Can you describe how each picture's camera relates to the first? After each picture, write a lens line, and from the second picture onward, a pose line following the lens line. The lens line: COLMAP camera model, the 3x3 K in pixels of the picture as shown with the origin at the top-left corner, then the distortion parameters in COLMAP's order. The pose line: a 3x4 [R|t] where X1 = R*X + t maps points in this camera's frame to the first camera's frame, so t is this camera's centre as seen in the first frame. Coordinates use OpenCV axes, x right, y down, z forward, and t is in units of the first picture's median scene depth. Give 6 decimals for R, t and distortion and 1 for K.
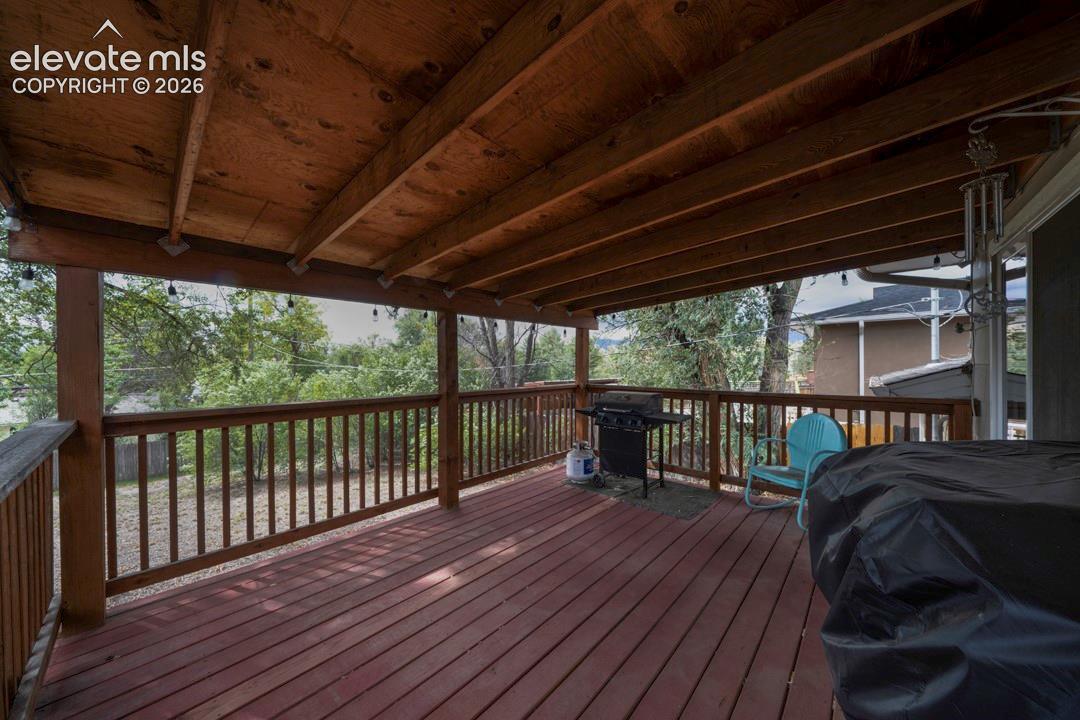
lens RADIAL K [[369.0, 0, 538.6], [0, 369.0, 363.1], [0, 0, 1]] dist [-0.001042, -0.000404]
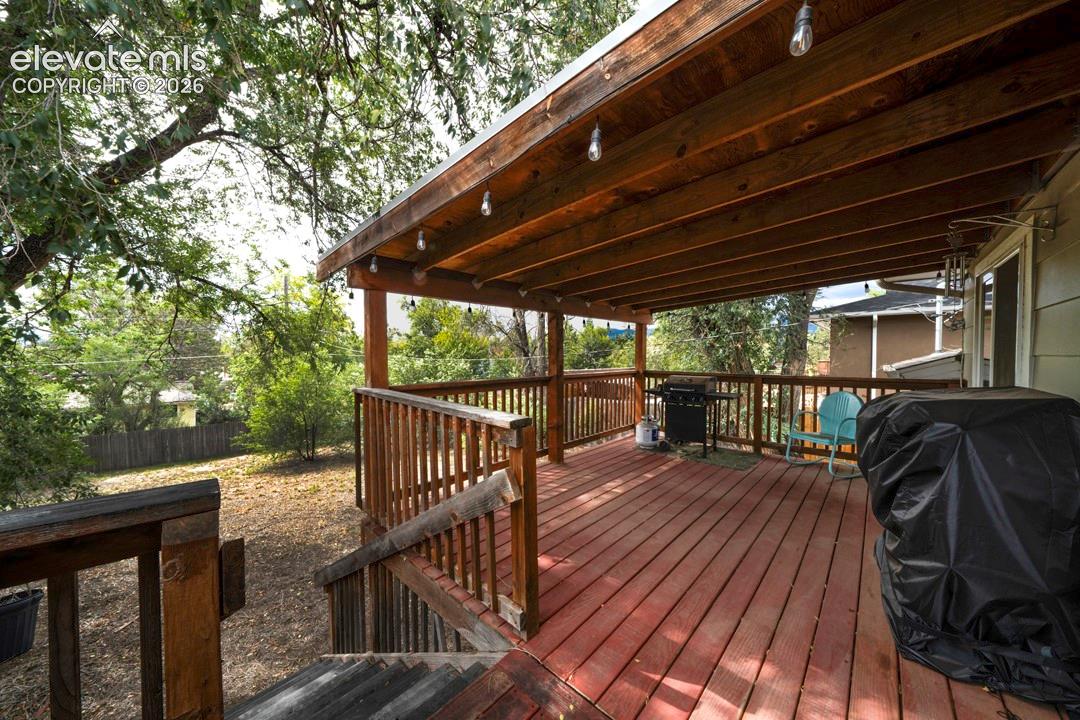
lens RADIAL K [[369.0, 0, 541.4], [0, 369.0, 362.9], [0, 0, 1]] dist [-0.001042, -0.000404]
pose [[0.999955, 0.001909, -0.009324, -0.261232], [-0.001653, 0.999625, 0.027340, 0.001876], [0.009373, -0.027323, 0.999583, -0.270443]]
